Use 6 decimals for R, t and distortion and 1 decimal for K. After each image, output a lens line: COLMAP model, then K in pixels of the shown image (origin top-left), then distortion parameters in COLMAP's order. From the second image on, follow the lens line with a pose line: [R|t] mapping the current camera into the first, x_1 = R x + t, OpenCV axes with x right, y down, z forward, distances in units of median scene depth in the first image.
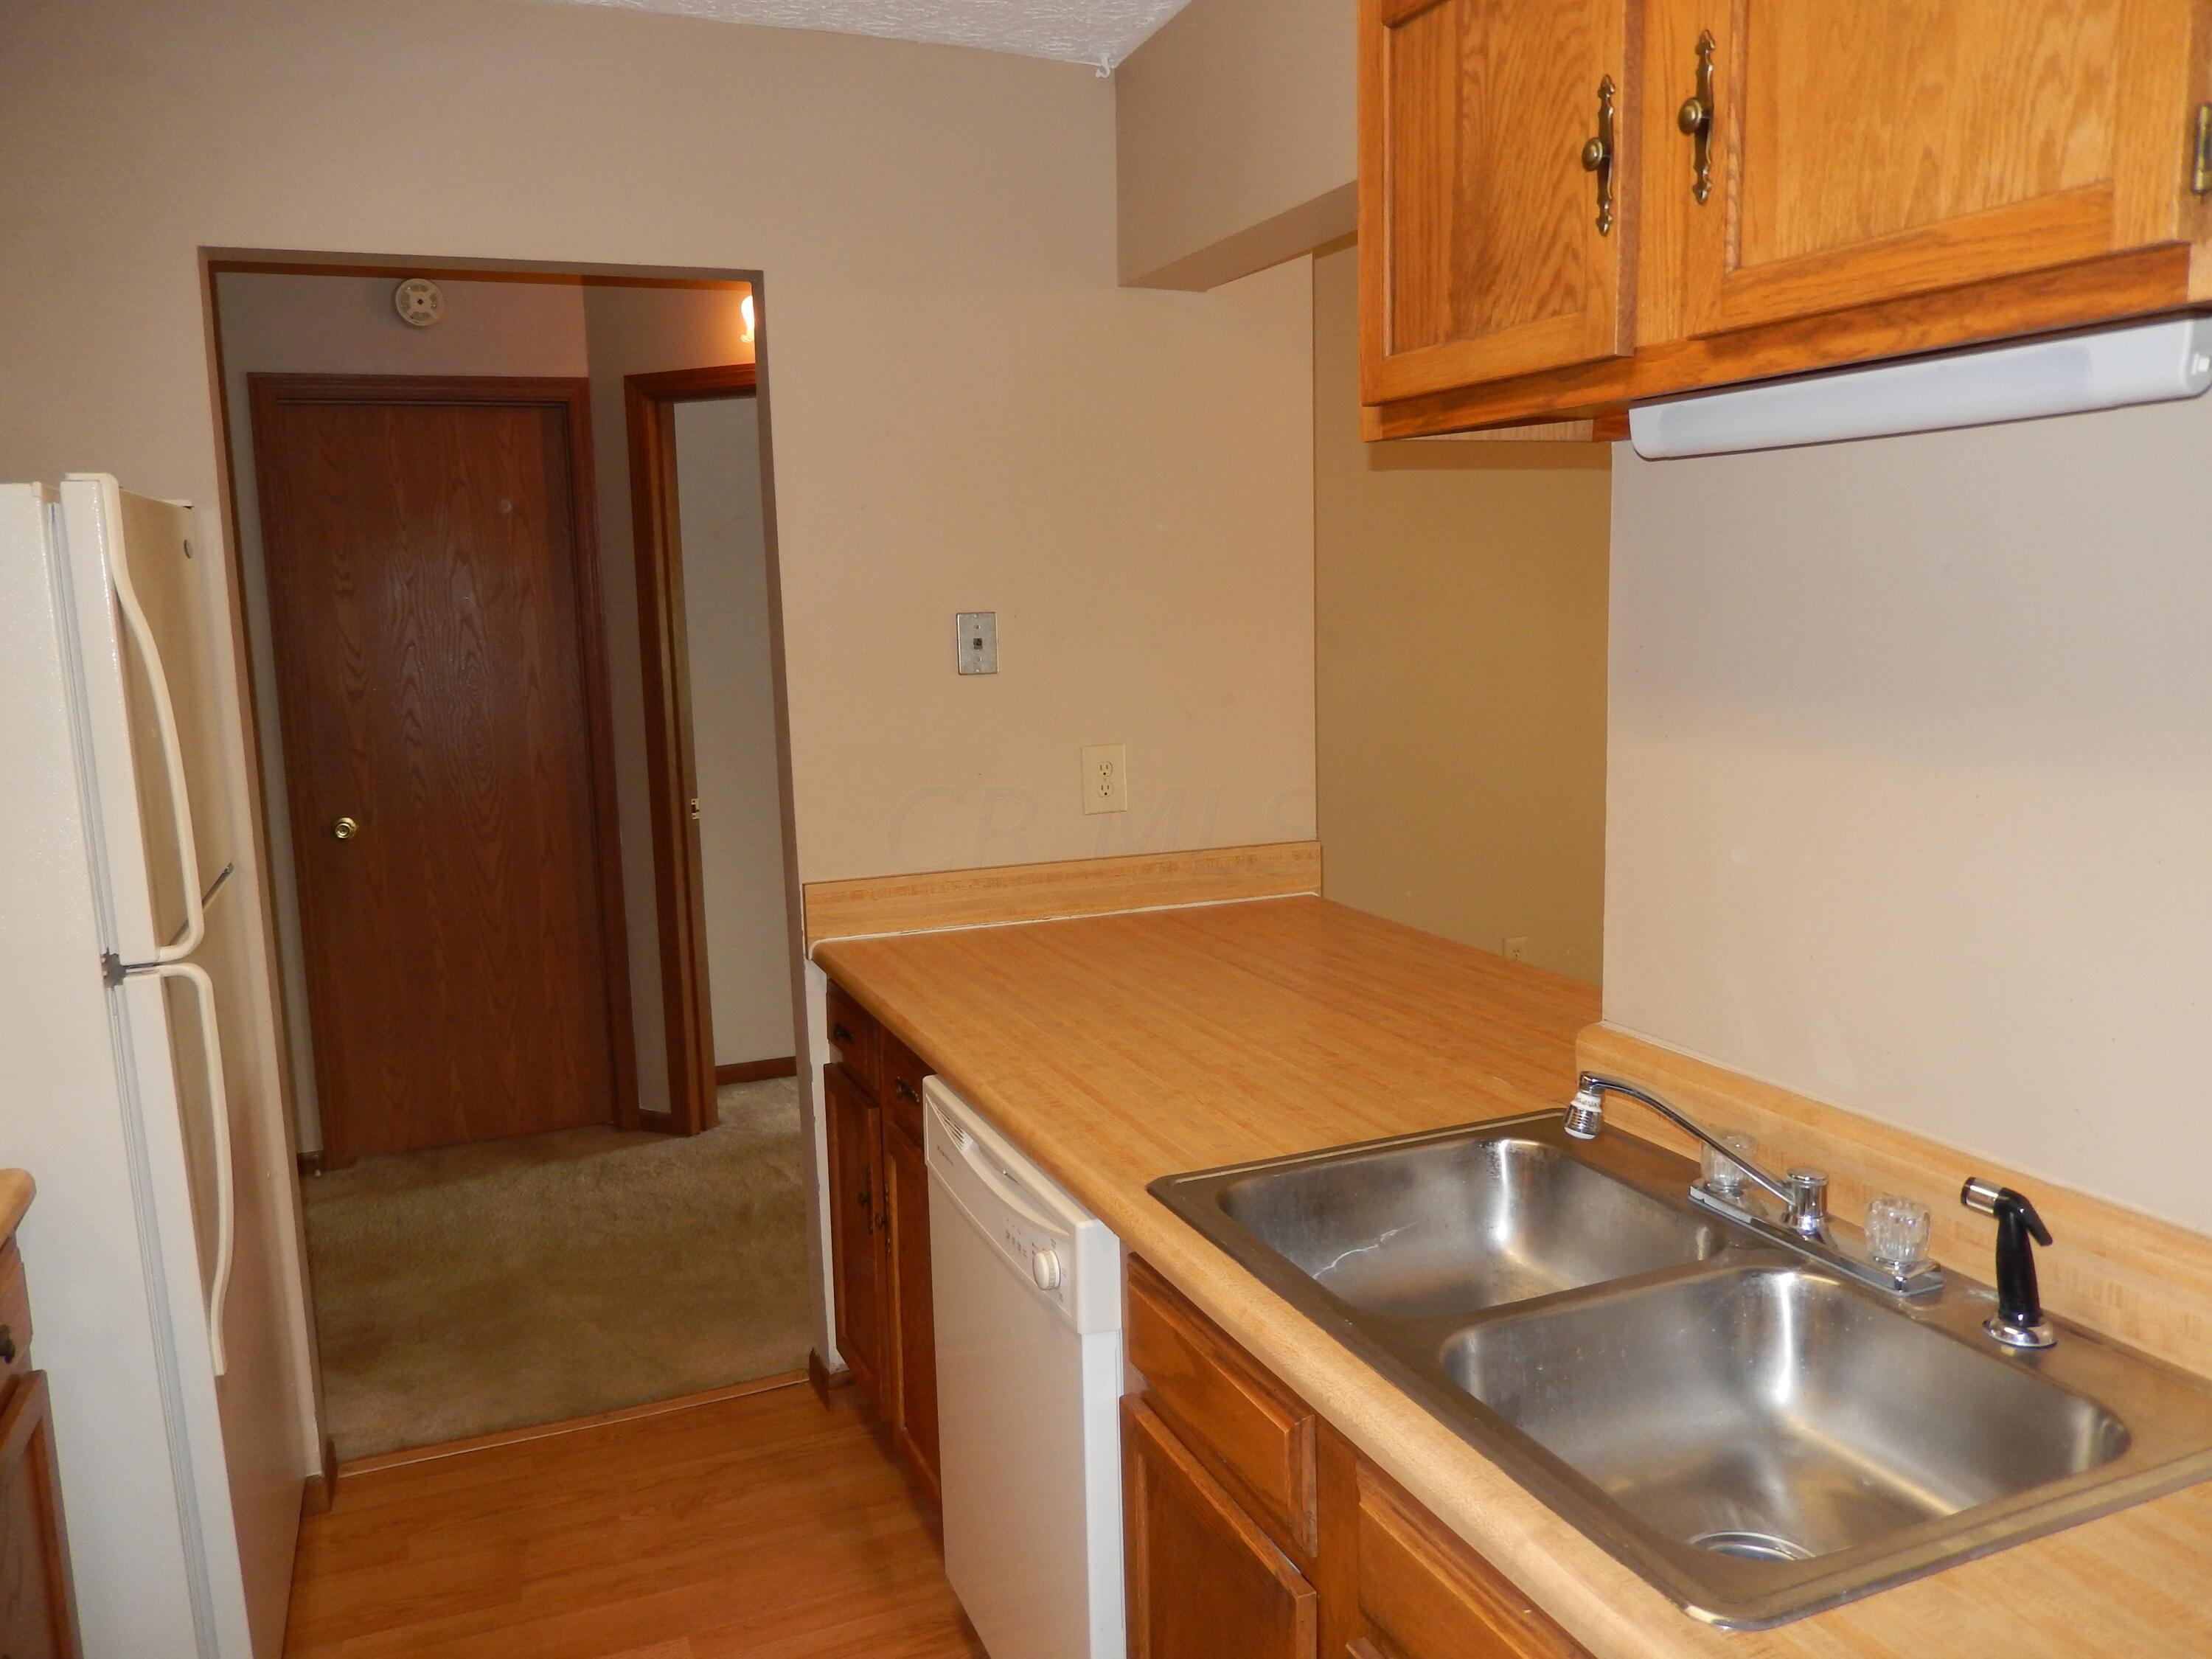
lens RADIAL K [[1648.1, 0, 1108.4], [0, 1648.1, 815.8], [0, 0, 1]] dist [-0.011382, 0.004301]
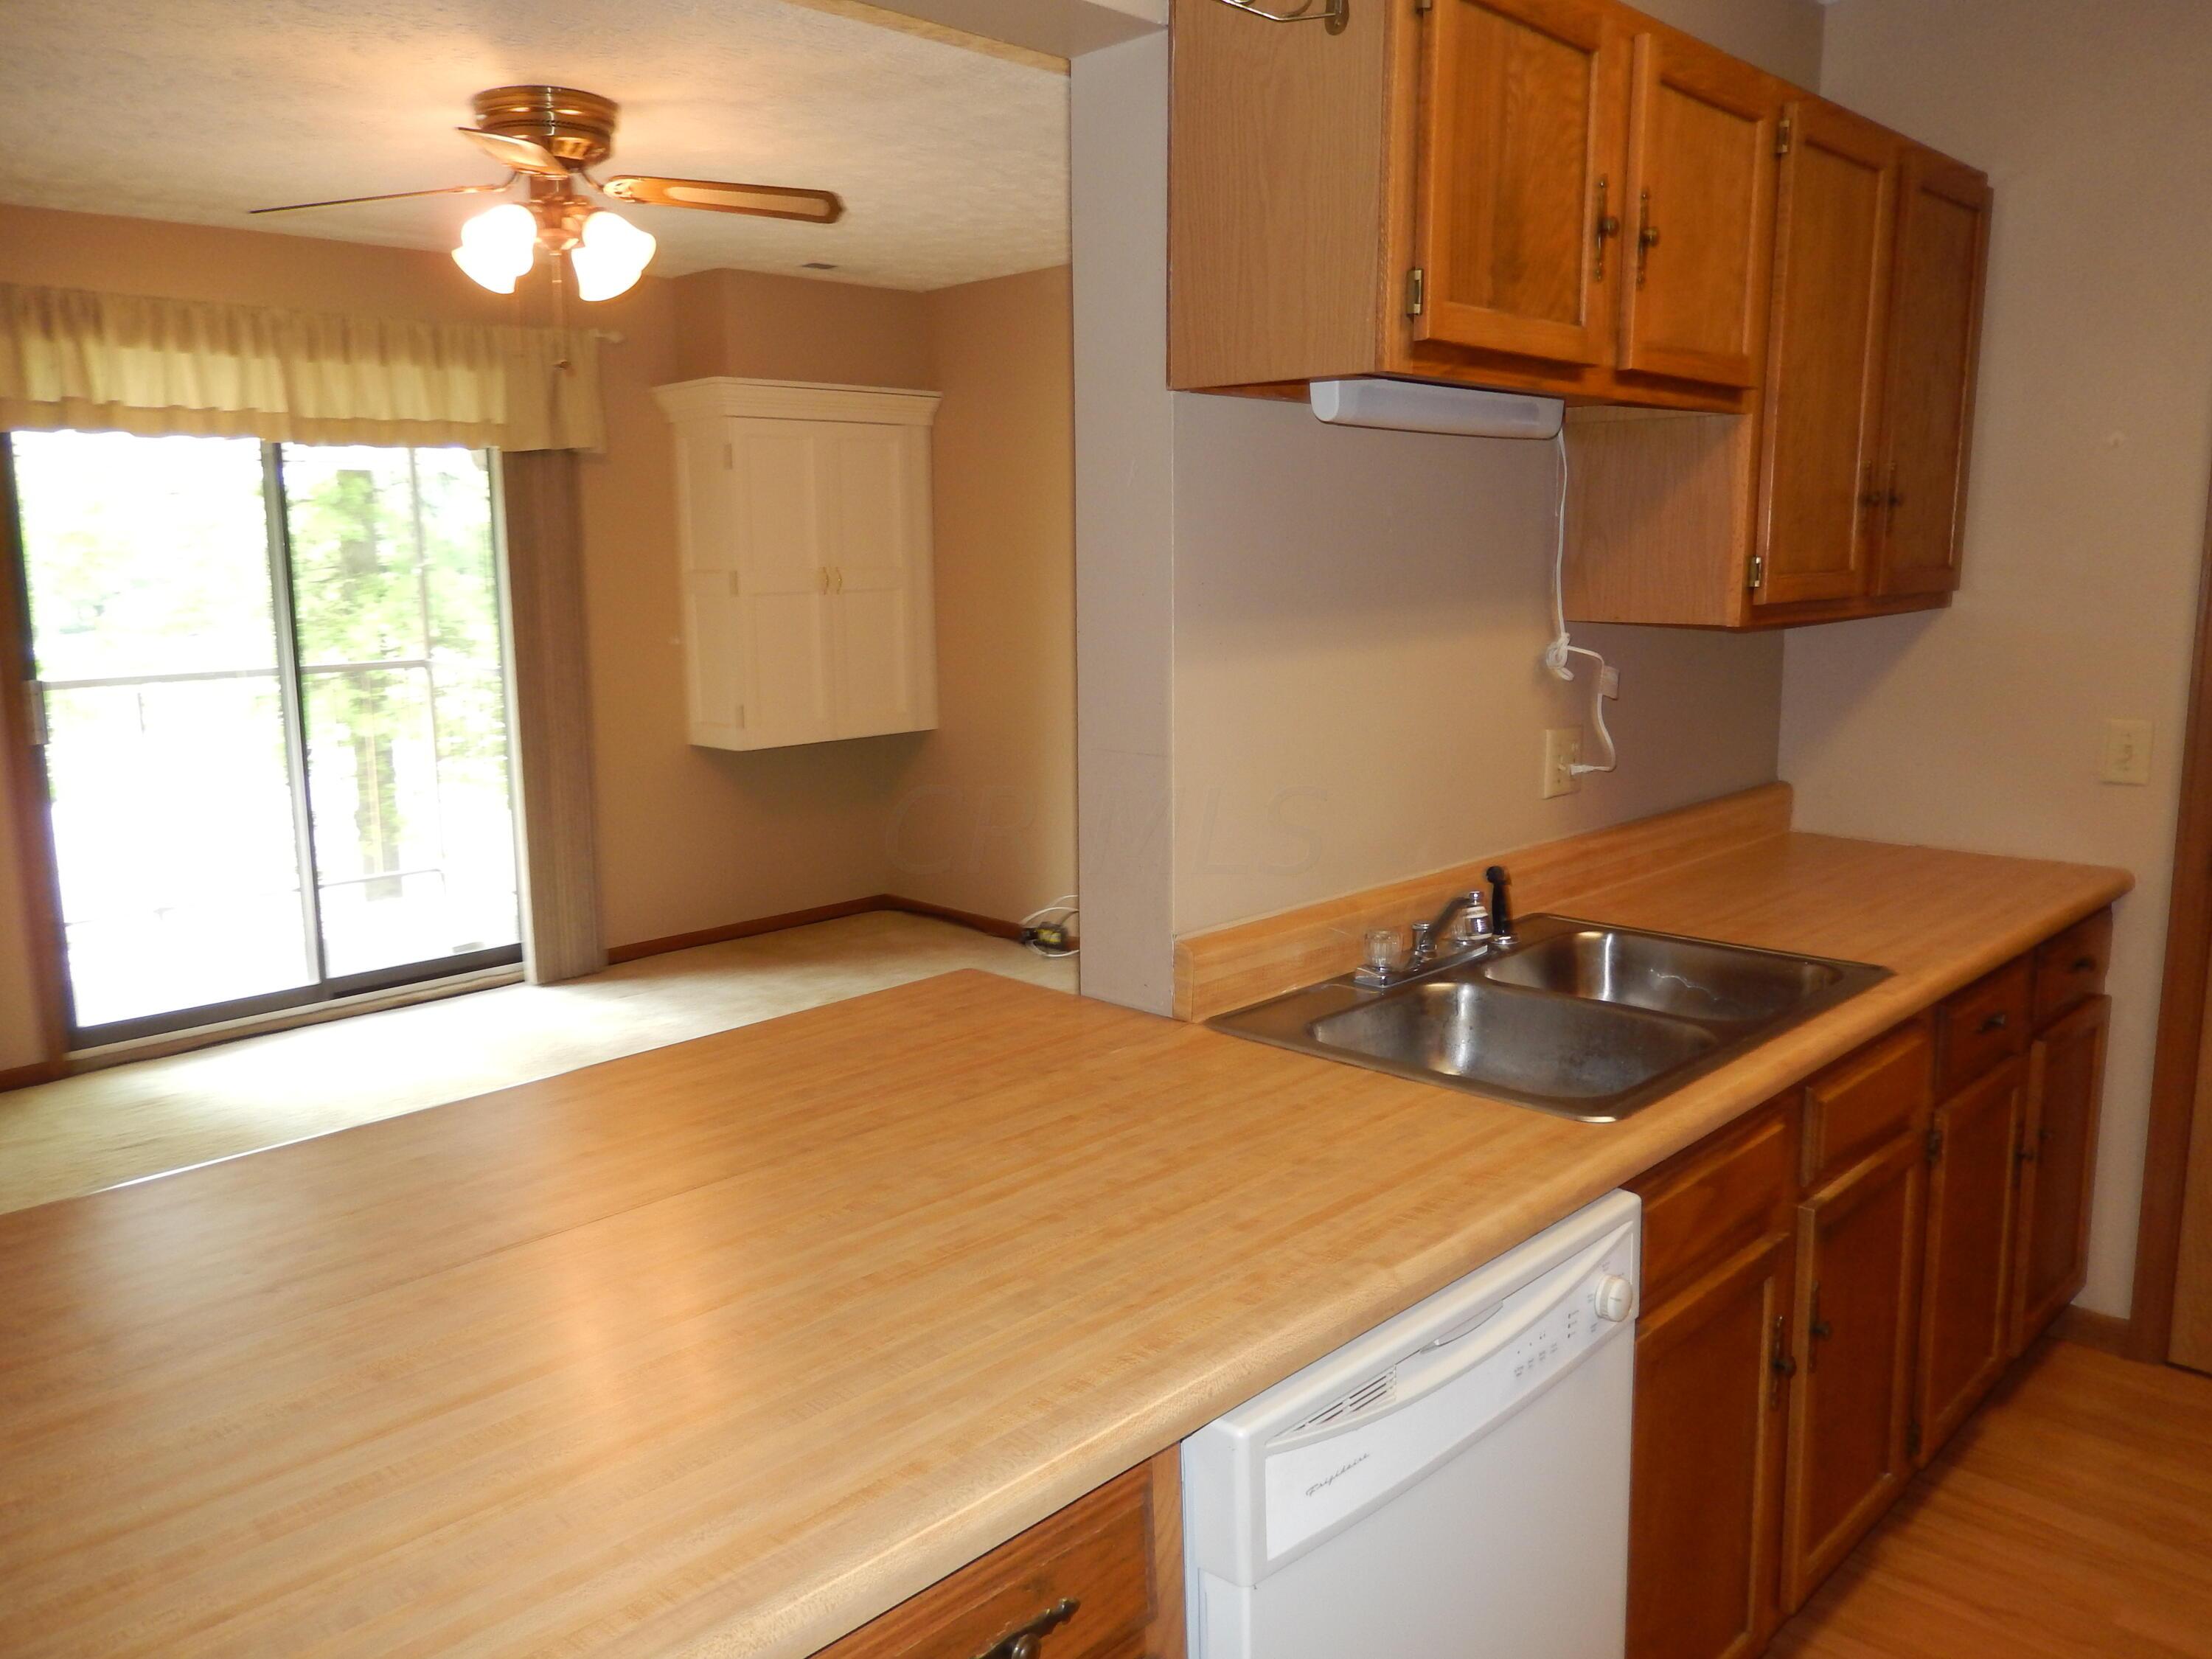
lens RADIAL K [[1648.1, 0, 1098.2], [0, 1648.1, 837.3], [0, 0, 1]] dist [-0.011382, 0.004301]
pose [[-0.380788, -0.132824, 0.915073, -0.585805], [0.148974, 0.967888, 0.202483, -0.146340], [-0.912583, 0.213425, -0.348773, 1.260774]]
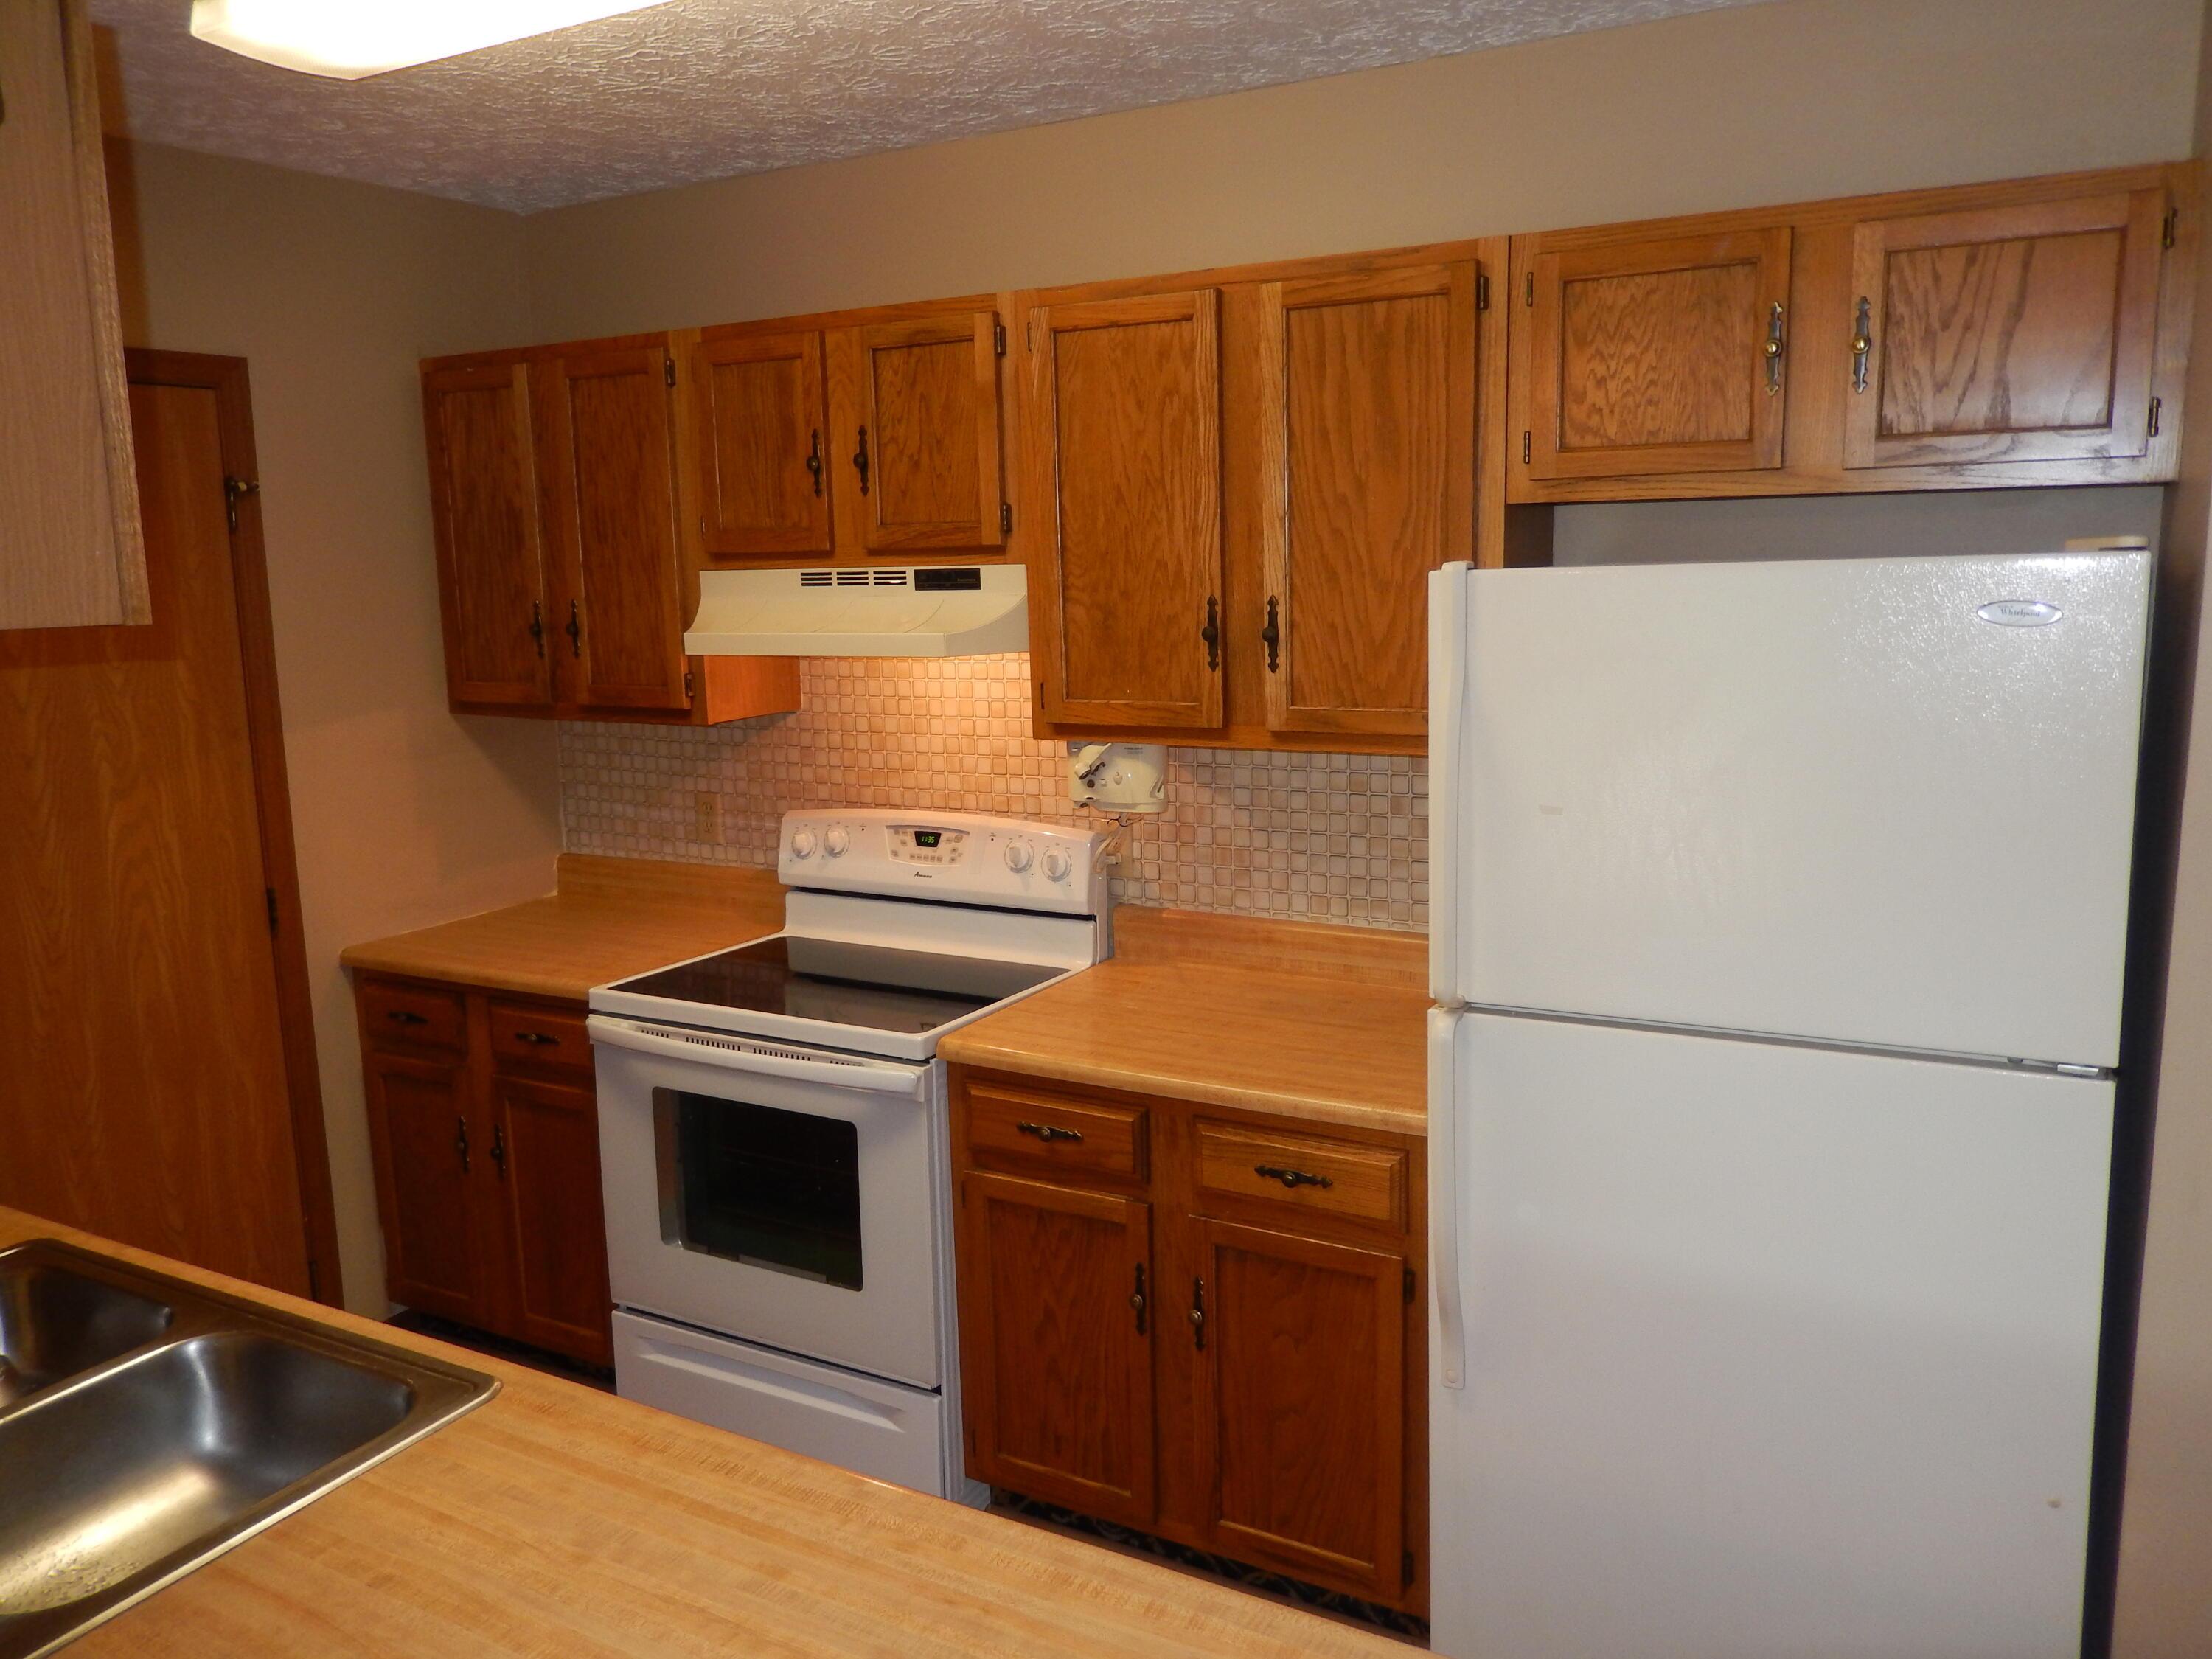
lens RADIAL K [[1648.1, 0, 1118.9], [0, 1648.1, 819.6], [0, 0, 1]] dist [-0.011382, 0.004301]
pose [[-0.779213, 0.138431, -0.611281, 0.224179], [-0.045557, 0.960214, 0.275523, -0.293708], [0.625102, 0.242539, -0.741905, 1.474741]]
